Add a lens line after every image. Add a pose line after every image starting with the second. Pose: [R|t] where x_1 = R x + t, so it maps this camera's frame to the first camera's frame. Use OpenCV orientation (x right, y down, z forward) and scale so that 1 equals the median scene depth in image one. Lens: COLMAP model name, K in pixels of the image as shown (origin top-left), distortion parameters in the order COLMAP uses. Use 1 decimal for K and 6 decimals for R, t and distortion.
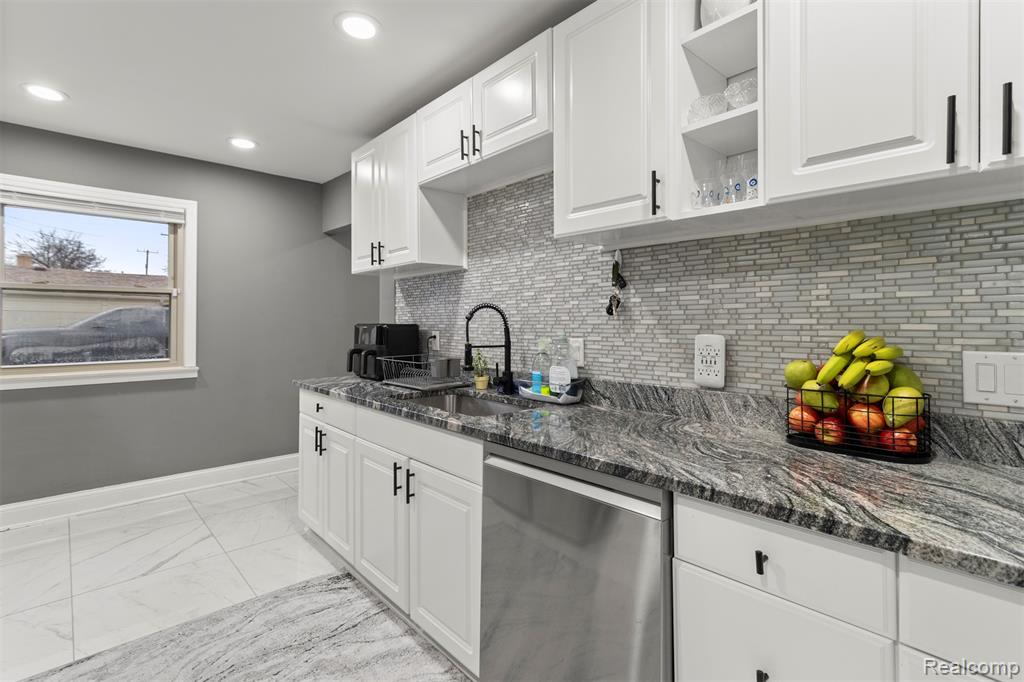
lens RADIAL K [[469.6, 0, 510.0], [0, 469.6, 321.3], [0, 0, 1]] dist [0.000320, 0.000018]
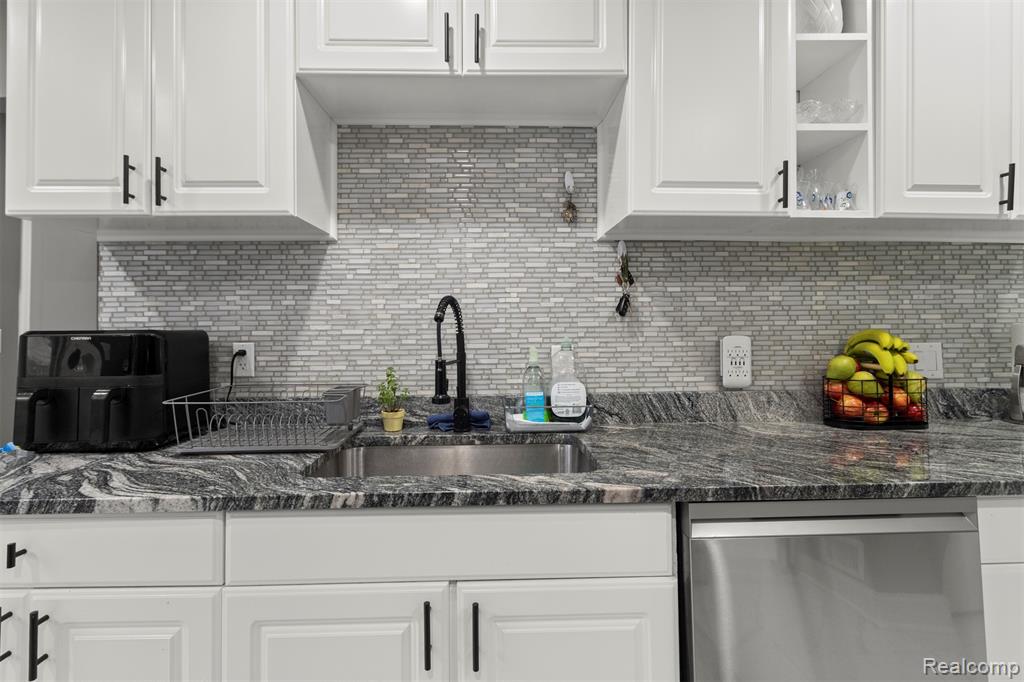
lens RADIAL K [[469.6, 0, 510.0], [0, 469.6, 321.3], [0, 0, 1]] dist [0.000320, 0.000018]
pose [[0.663220, 0.005163, 0.748407, -0.618941], [0.004324, 0.999933, -0.010731, 0.005004], [-0.748412, 0.010353, 0.663153, 0.653078]]
